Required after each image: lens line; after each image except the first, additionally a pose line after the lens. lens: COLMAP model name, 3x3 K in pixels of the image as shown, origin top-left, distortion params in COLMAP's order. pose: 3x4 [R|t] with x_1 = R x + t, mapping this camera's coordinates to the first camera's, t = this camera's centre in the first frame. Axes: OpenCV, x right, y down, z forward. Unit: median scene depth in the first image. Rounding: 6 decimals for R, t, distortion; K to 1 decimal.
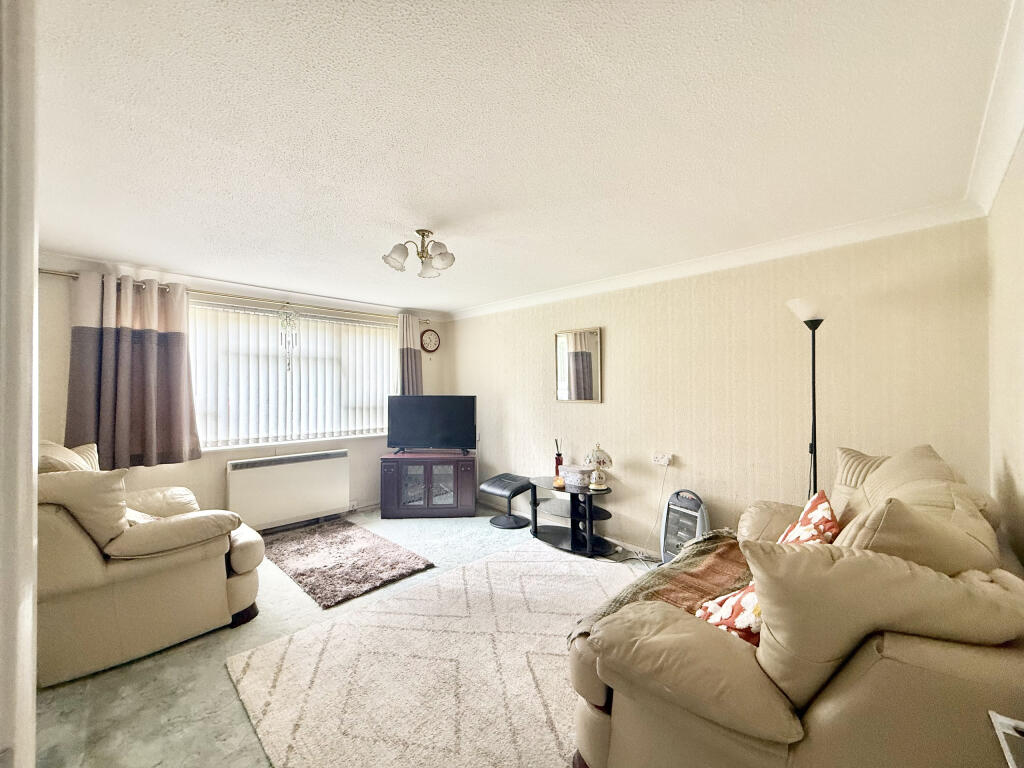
lens RADIAL K [[407.2, 0, 509.7], [0, 407.2, 384.9], [0, 0, 1]] dist [0.000735, -0.000003]
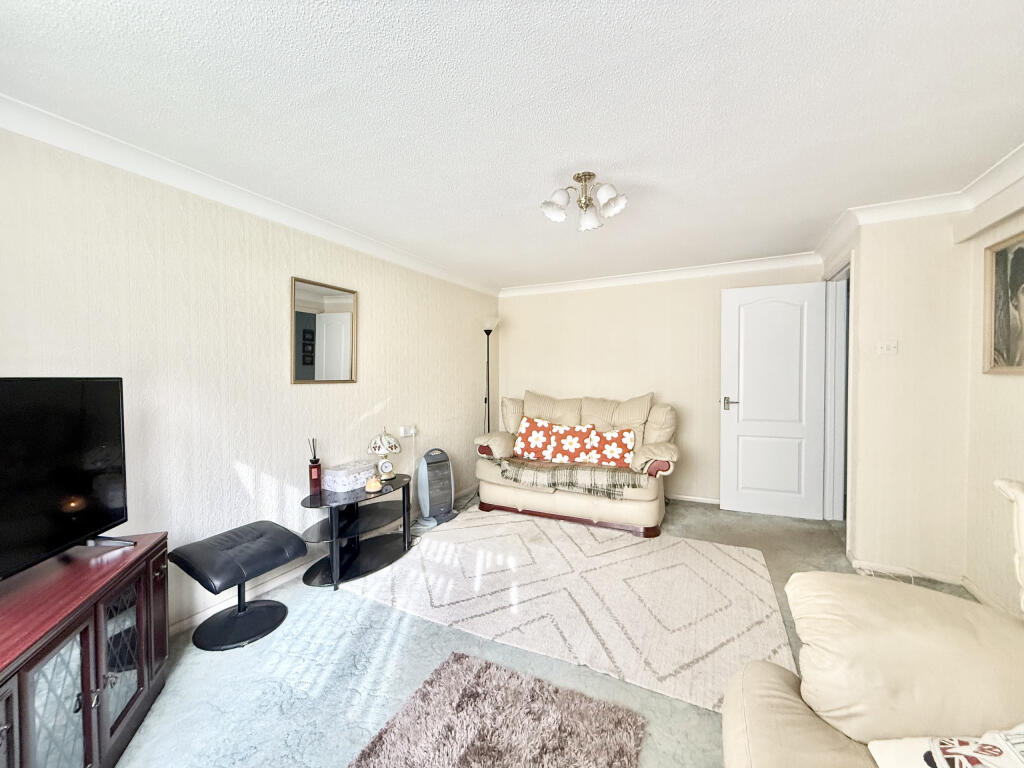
lens RADIAL K [[407.2, 0, 509.7], [0, 407.2, 384.9], [0, 0, 1]] dist [0.000735, -0.000003]
pose [[-0.312013, -0.023338, 0.949791, -0.655078], [-0.003398, 0.999719, 0.023449, 0.028368], [-0.950072, 0.004088, -0.312004, 0.946228]]
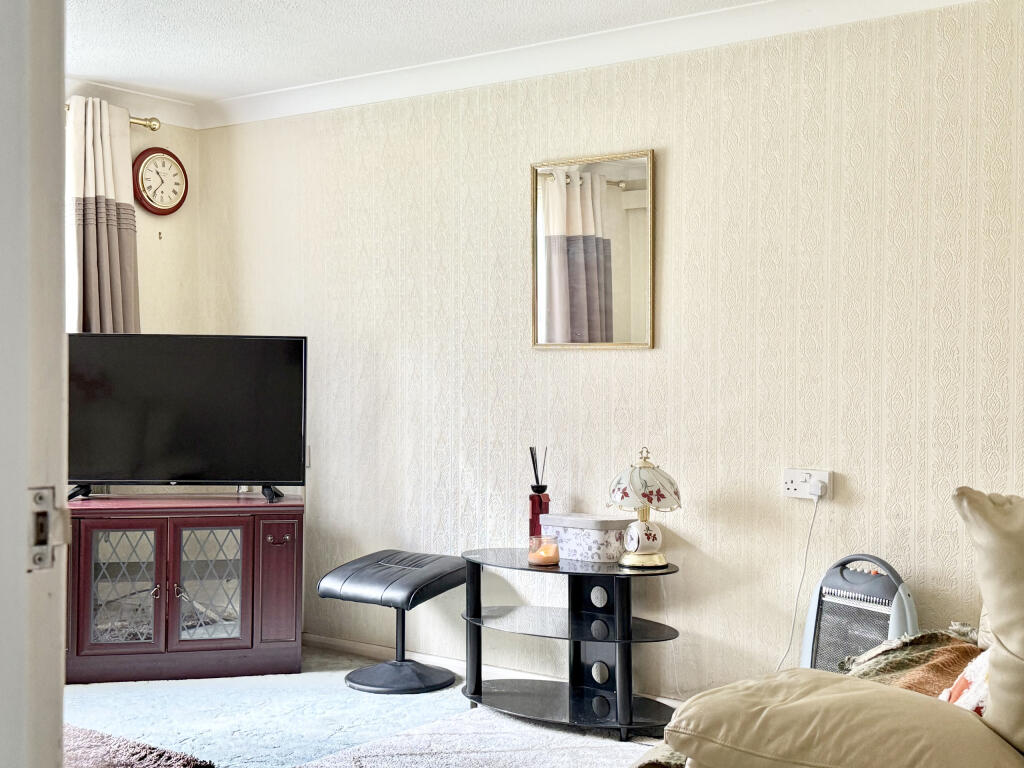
lens RADIAL K [[1282.0, 0, 511.9], [0, 1282.0, 386.4], [0, 0, 1]] dist [0.166413, -0.408708]
pose [[0.990387, 0.007057, 0.138144, -0.071504], [-0.009164, 0.999851, 0.014619, 0.063558], [-0.138020, -0.015744, 0.990304, -0.175465]]
